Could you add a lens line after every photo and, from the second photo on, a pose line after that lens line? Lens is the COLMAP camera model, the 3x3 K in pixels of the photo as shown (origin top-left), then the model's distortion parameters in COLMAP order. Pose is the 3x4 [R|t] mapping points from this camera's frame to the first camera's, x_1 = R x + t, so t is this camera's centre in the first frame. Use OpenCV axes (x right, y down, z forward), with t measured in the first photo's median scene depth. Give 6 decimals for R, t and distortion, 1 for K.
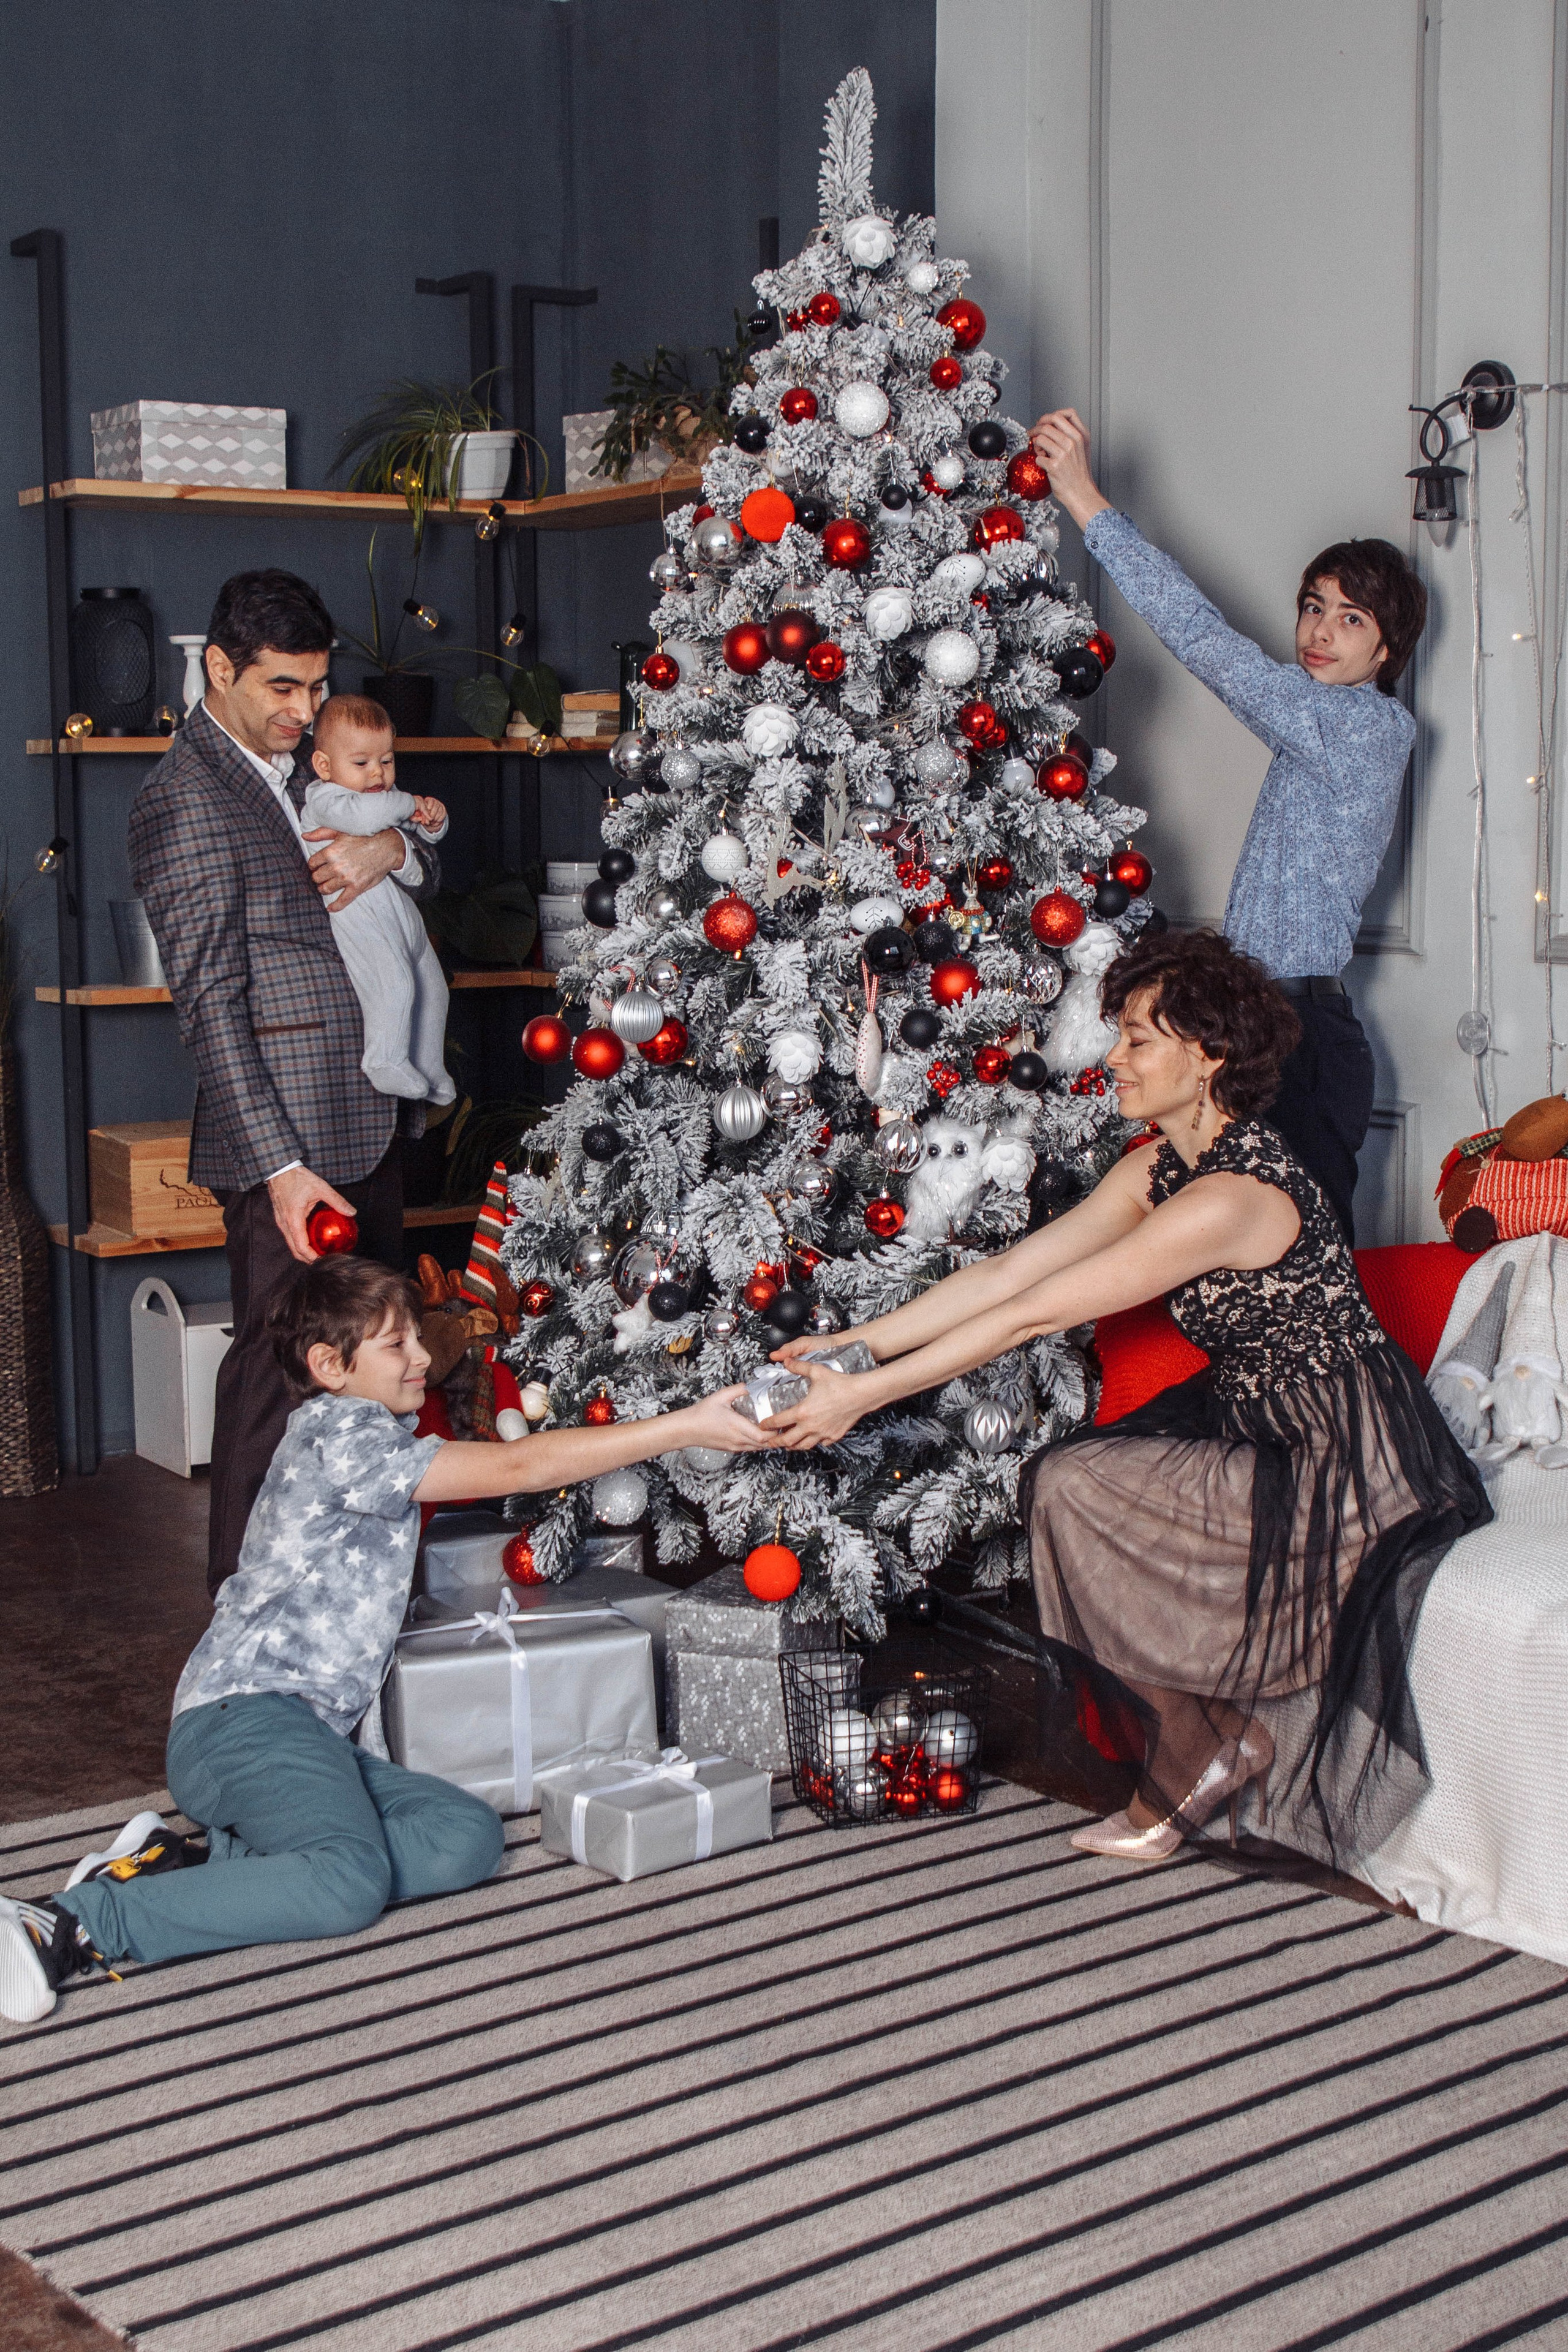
lens RADIAL K [[3078.9, 0, 841.5], [0, 3078.9, 1190.3], [0, 0, 1]] dist [-0.061142, 0.054767]
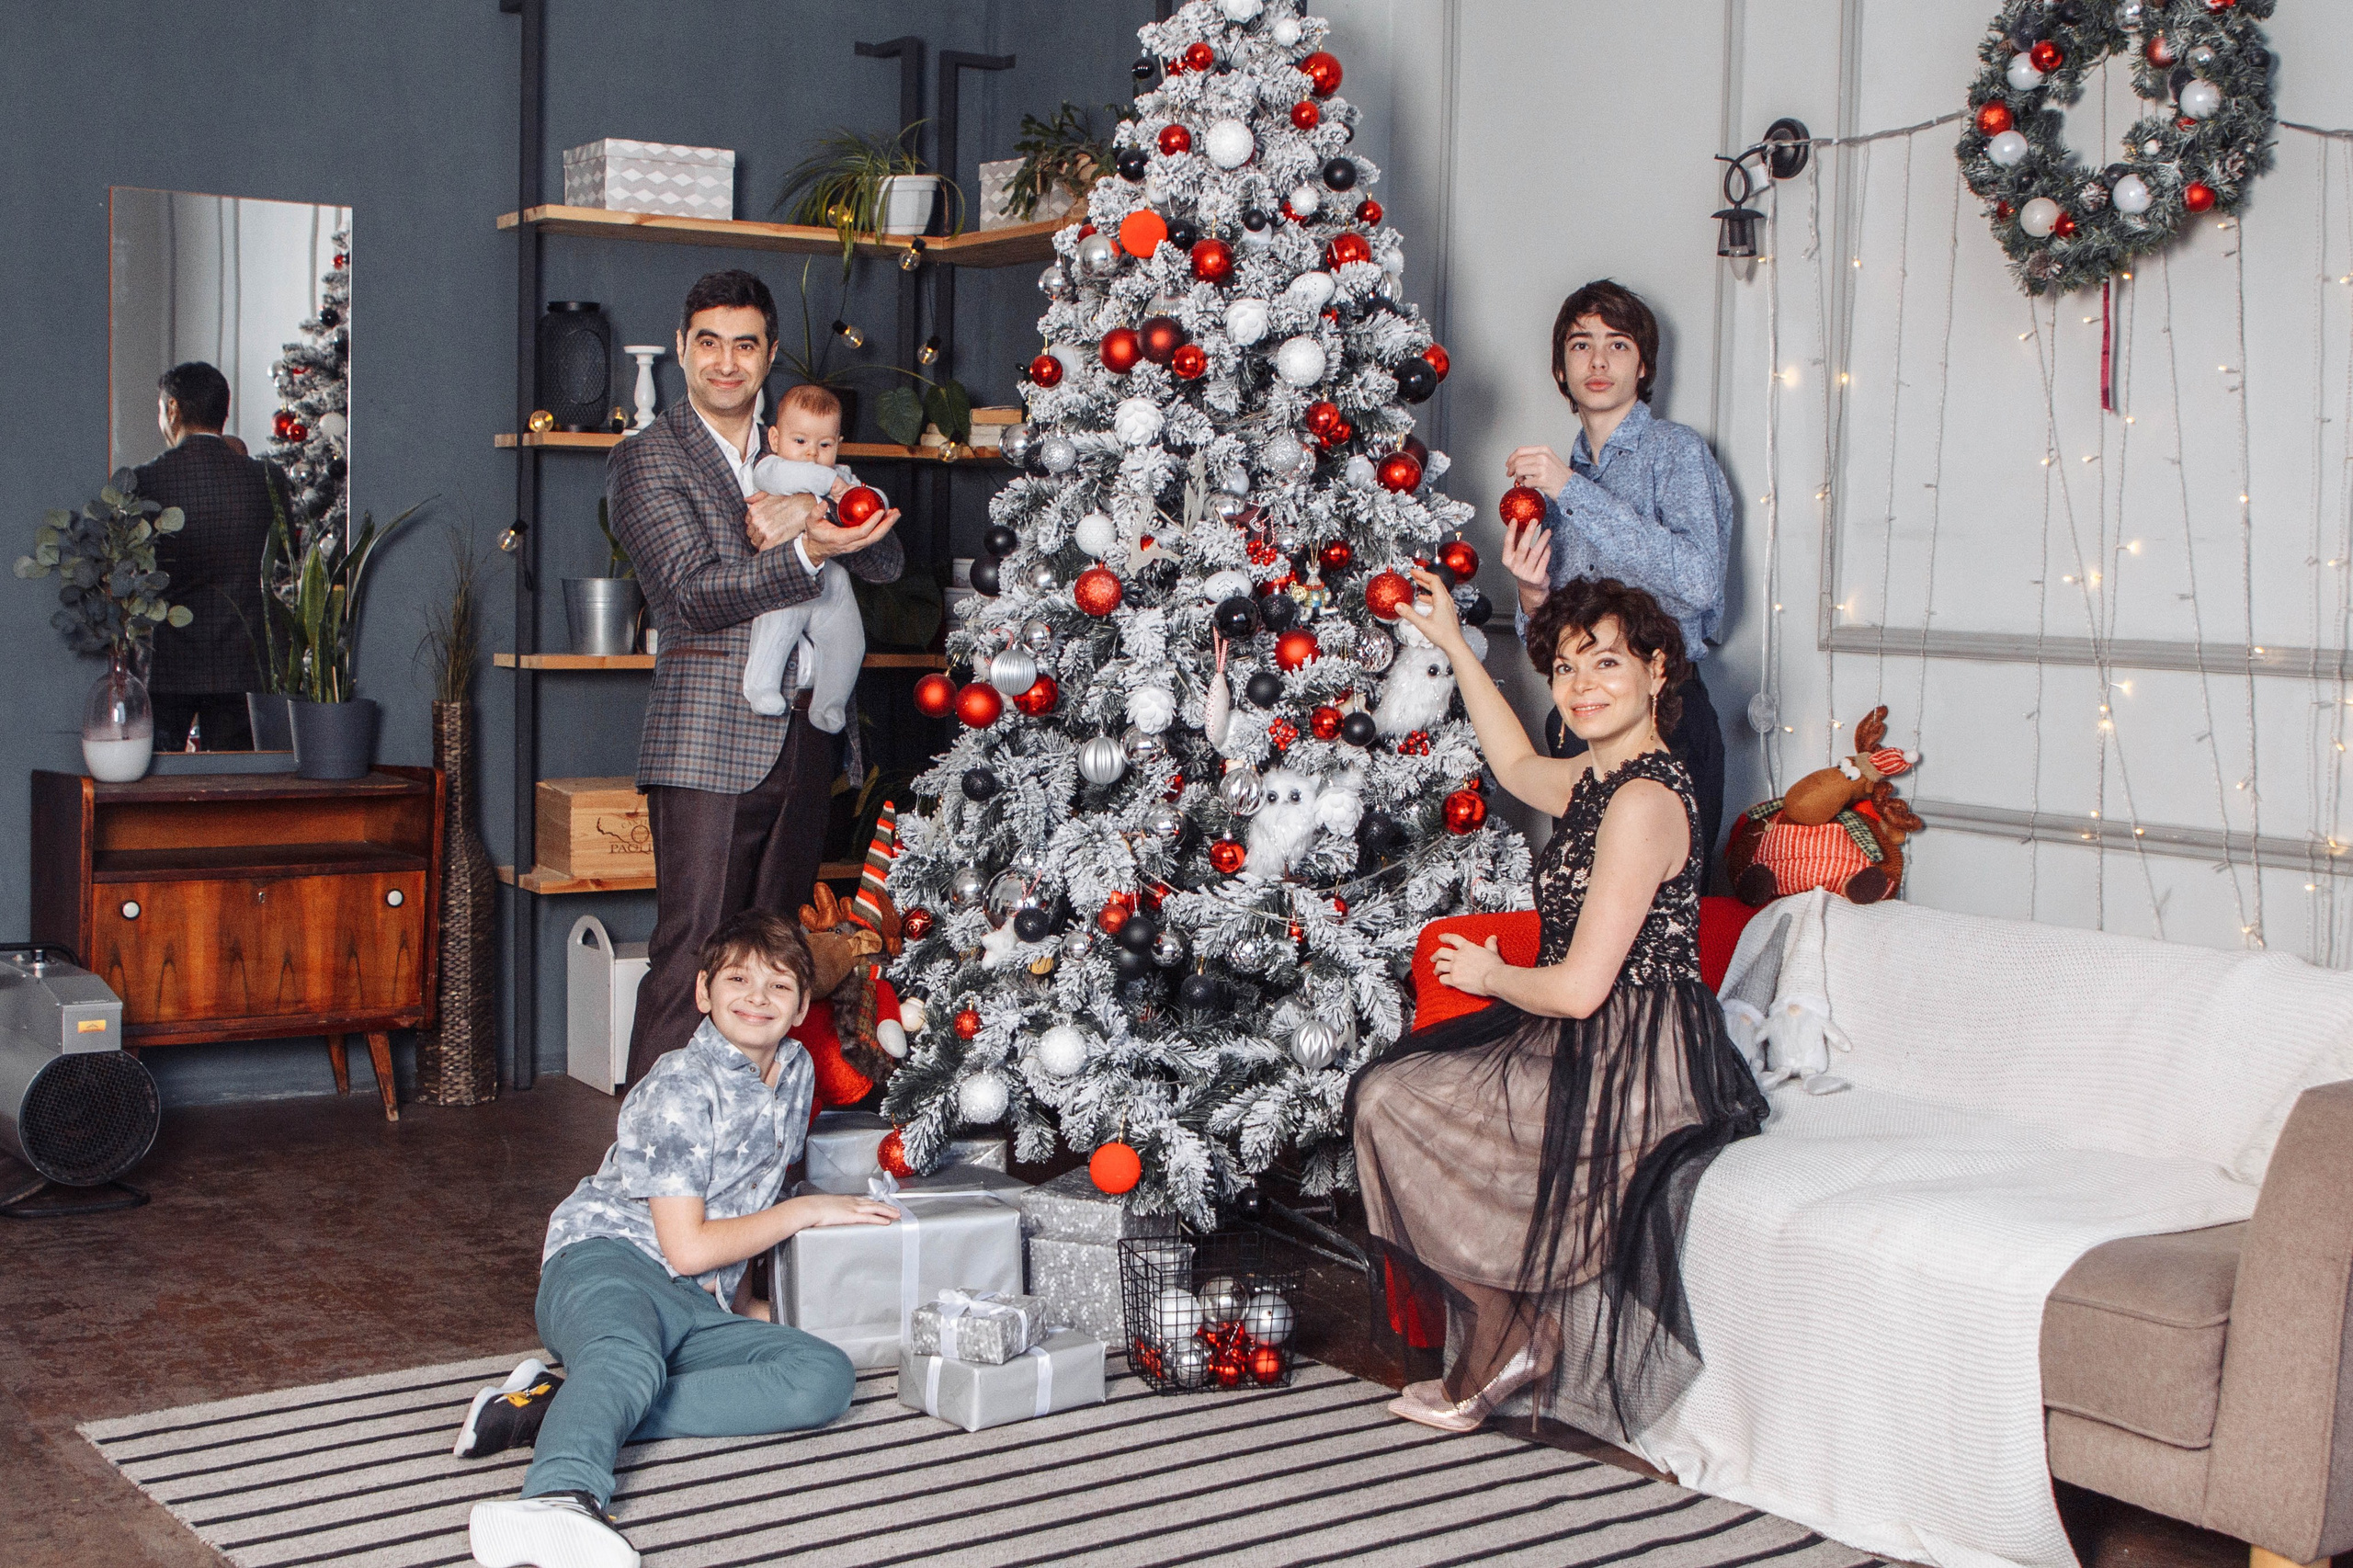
lens RADIAL K [[2793.2, 0, 1176.5], [0, 2793.2, 784.0], [0, 0, 1]] dist [-0.096060, 0.093767]
pose [[0.999326, 0.029543, -0.021791, 0.016369], [-0.030435, 0.998663, -0.041789, 0.024836], [0.020527, 0.042424, 0.998889, -0.015916]]
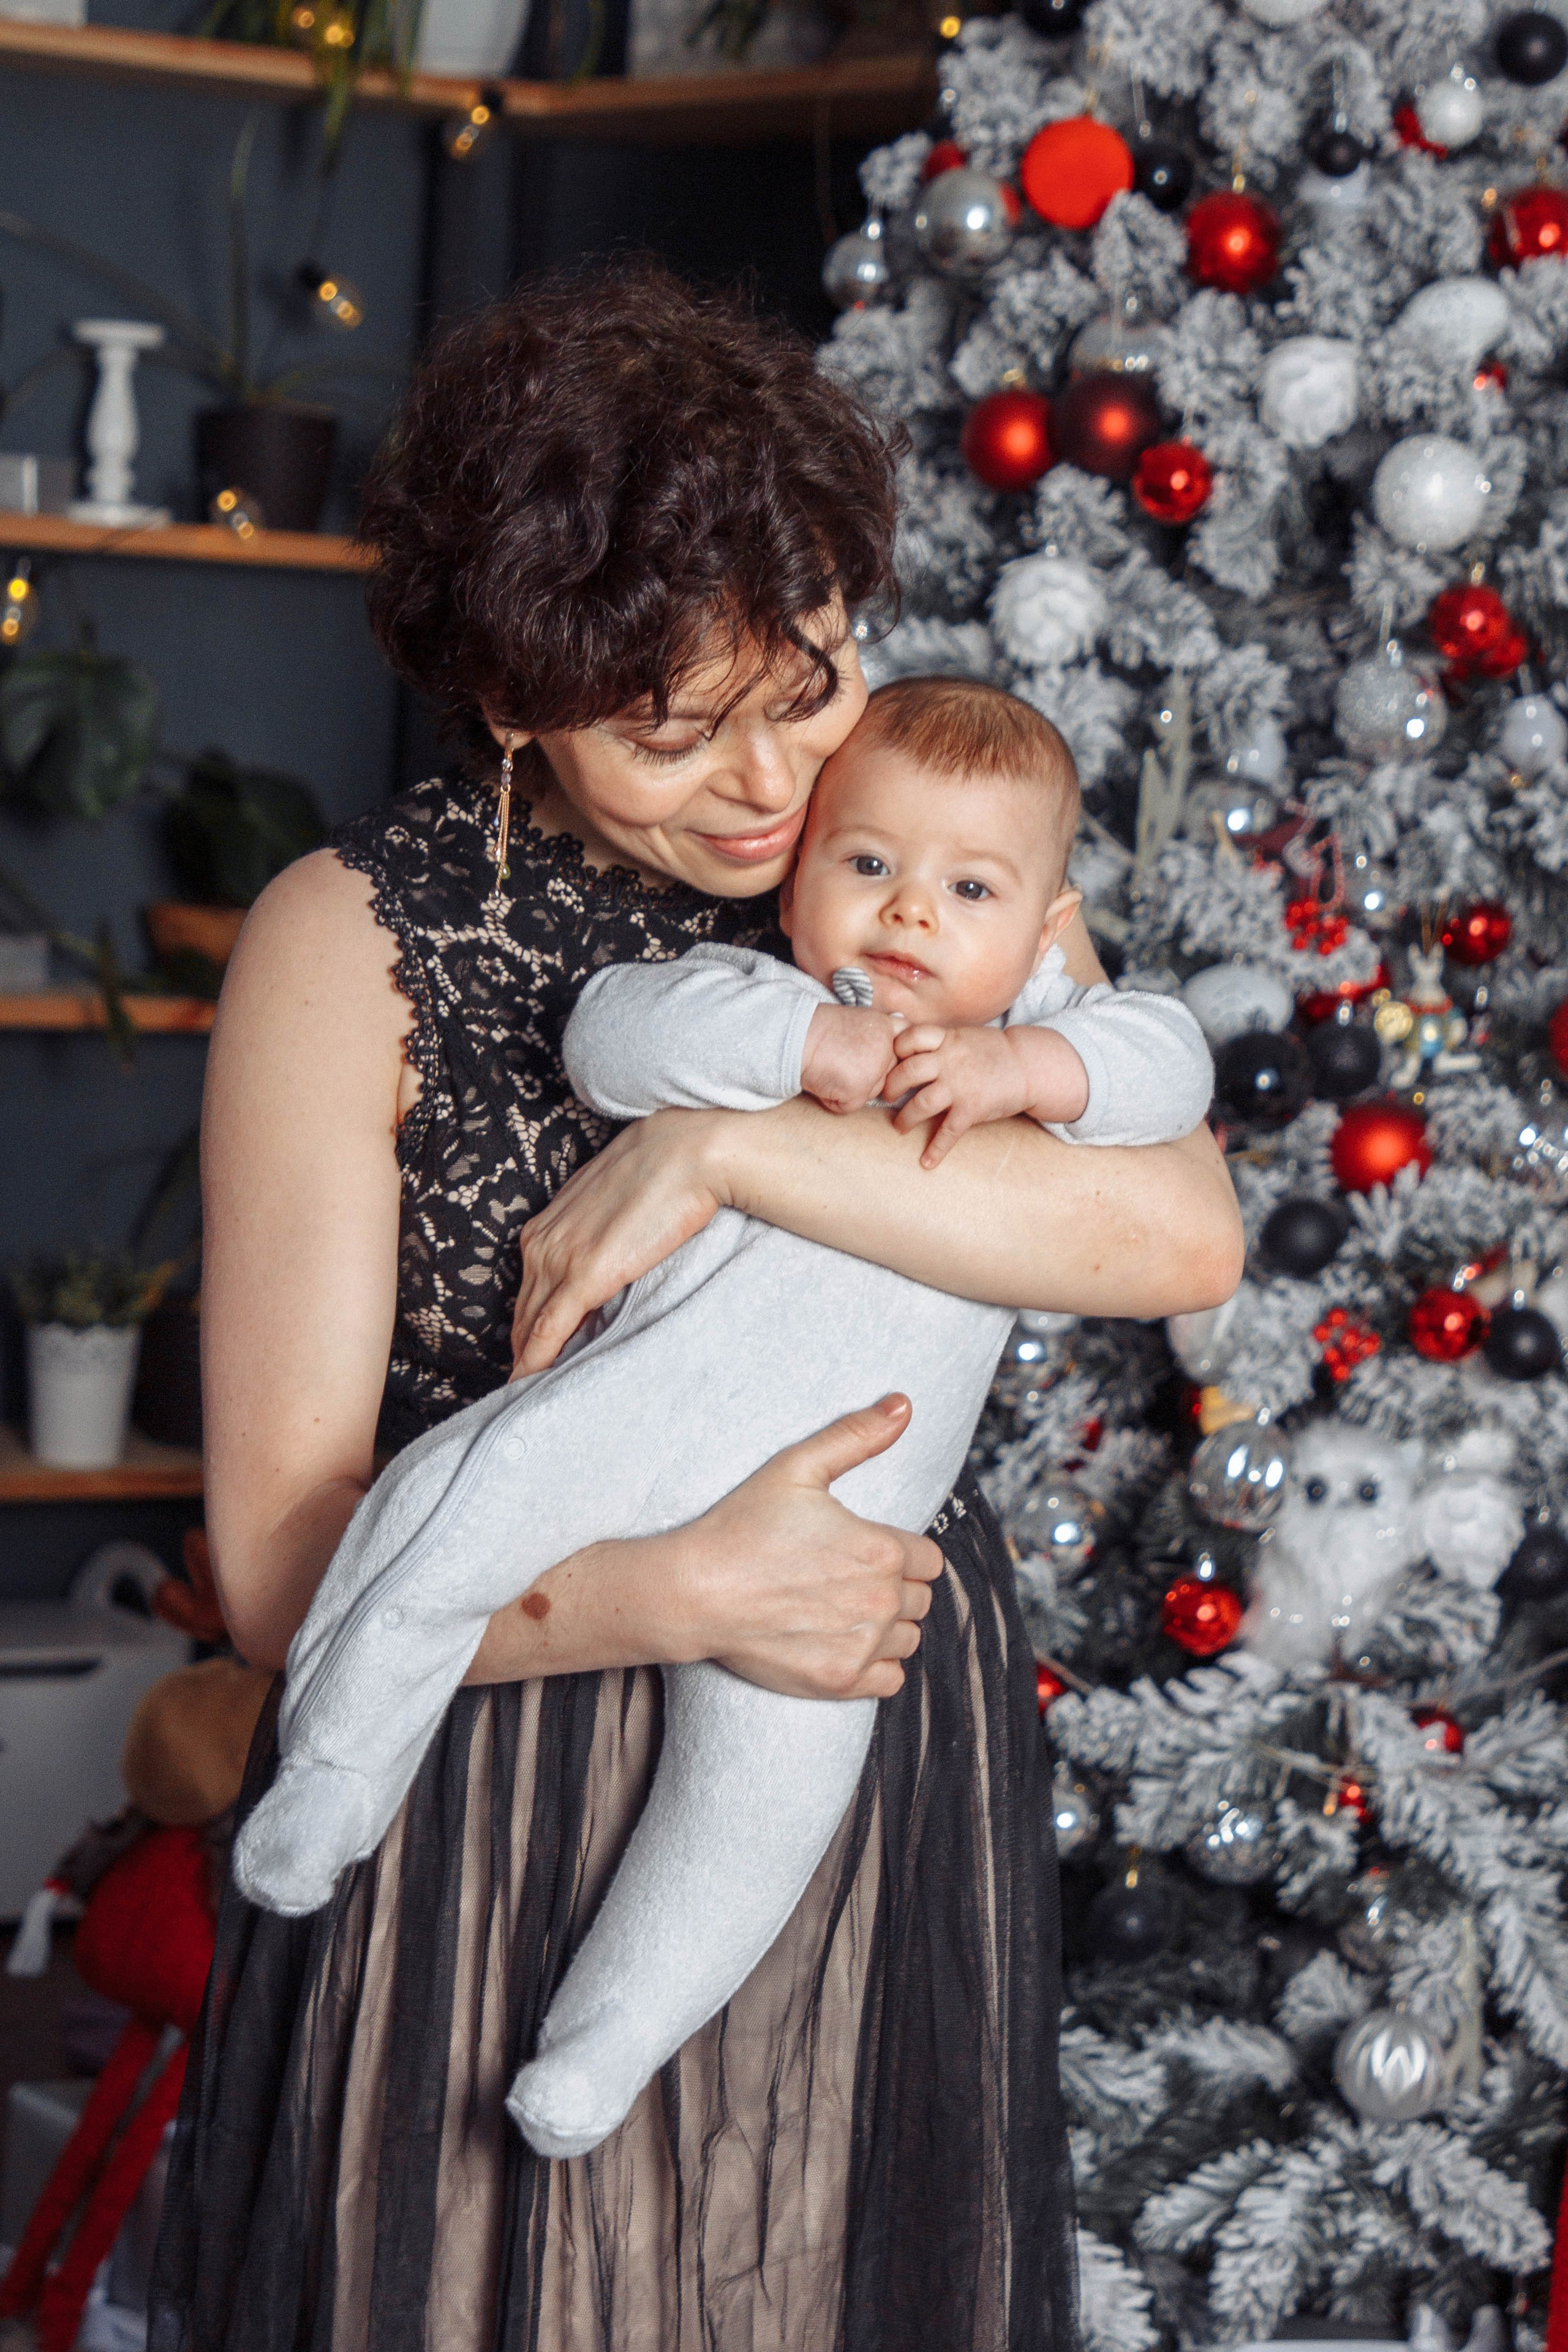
lens RADIAL K [[5807.6, 0, 781.3], [0, 5807.6, 1238.6], [0, 0, 1]] dist [0.133883, 0.113578]
pose [[0.996207, 0.079598, -0.035151, -0.024495], [-0.080473, 0.996463, -0.024201, -0.022460], [0.033100, 0.026938, 0.999089, 0.065431]]
